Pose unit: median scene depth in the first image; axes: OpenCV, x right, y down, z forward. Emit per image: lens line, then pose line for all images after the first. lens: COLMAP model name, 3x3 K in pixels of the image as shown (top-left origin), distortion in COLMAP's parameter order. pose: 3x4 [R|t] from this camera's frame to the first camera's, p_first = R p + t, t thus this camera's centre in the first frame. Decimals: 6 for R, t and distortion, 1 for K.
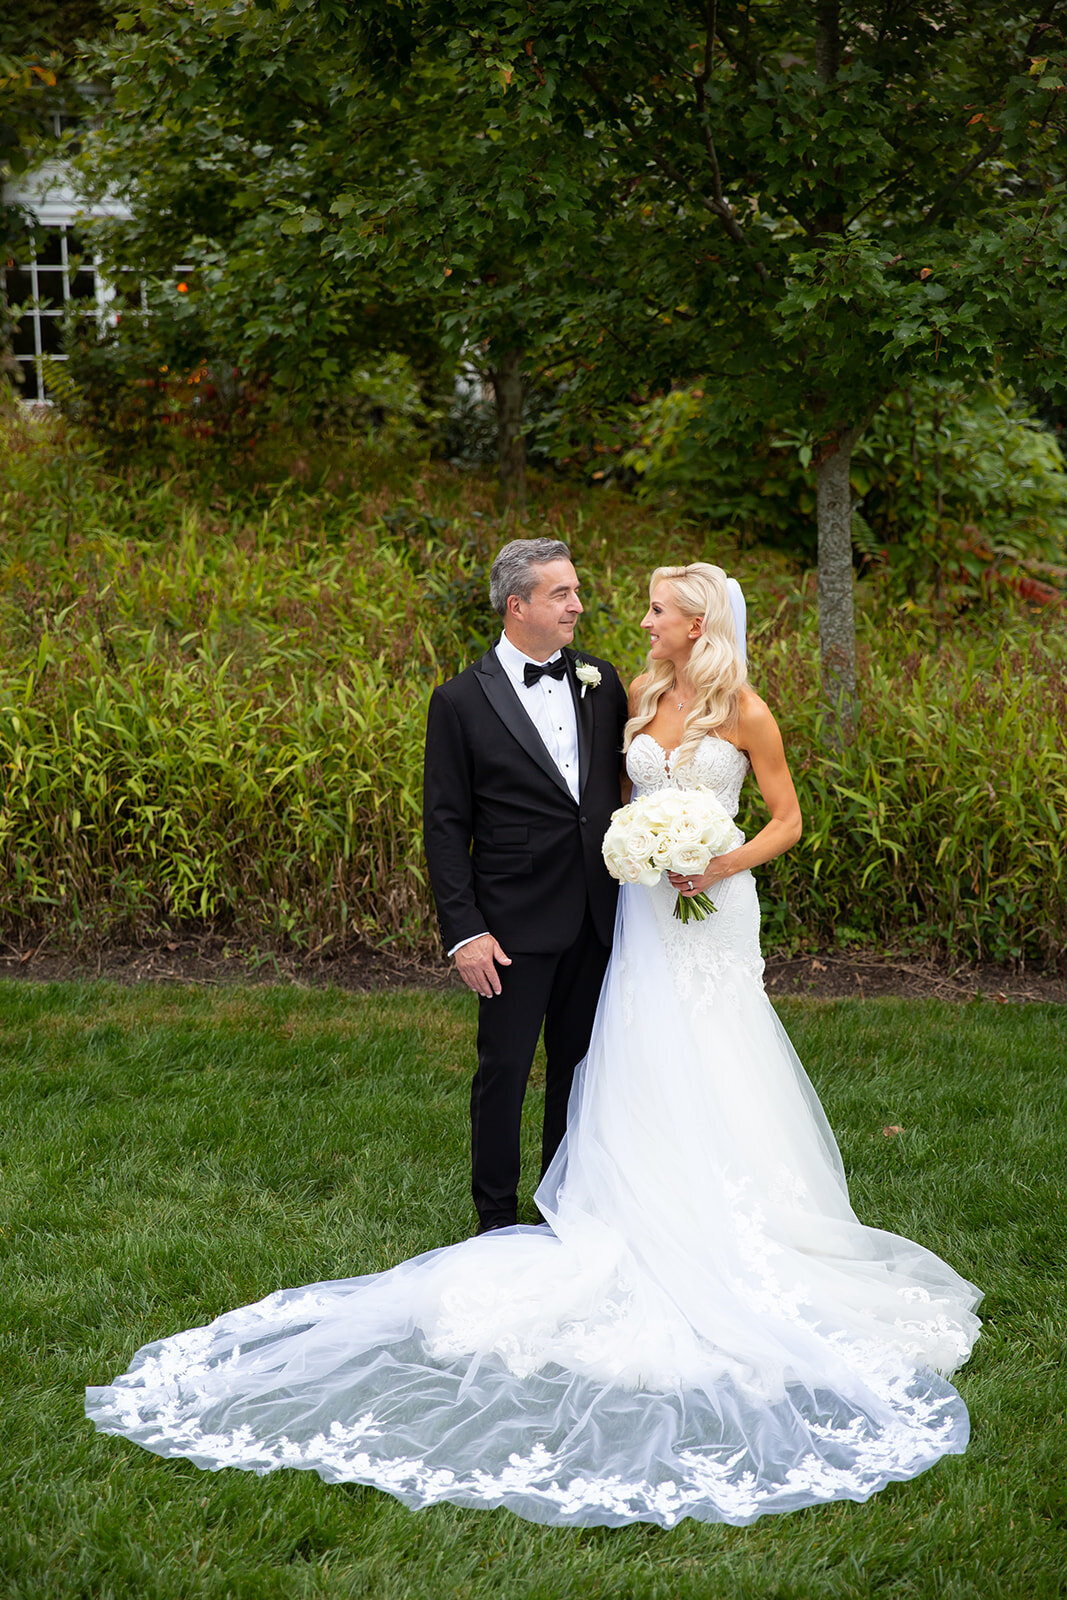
lens RADIAL K [[3118.0, 0, 533.5], [0, 3118.0, 800.0], [0, 0, 1]] dist [0.166398, 0.178448]
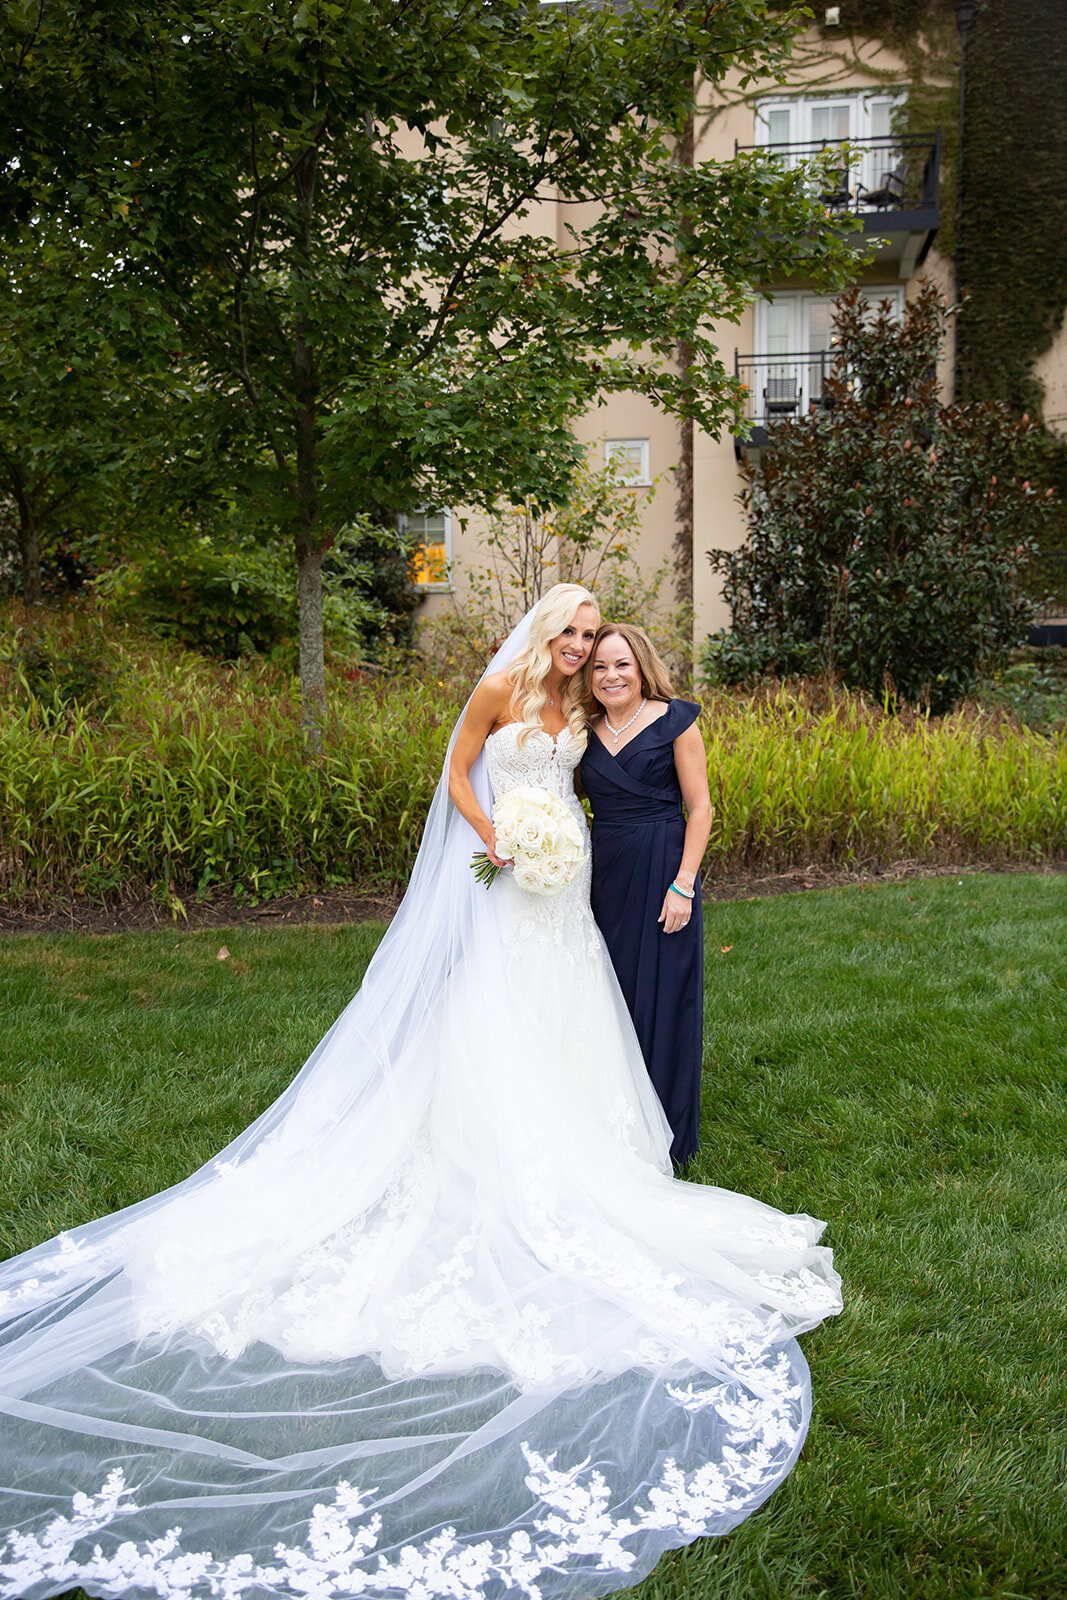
lens RADIAL K [[1321.7, 0, 534.2], [0, 1321.7, 791.0], [0, 0, 1]] dist [-0.112514, 0.178273]
pose [[0.919597, -0.015467, 0.392559, -0.054471], [0.018573, 0.999819, -0.004114, 0.005793], [-0.392424, 0.011074, 0.919718, 0.388678]]
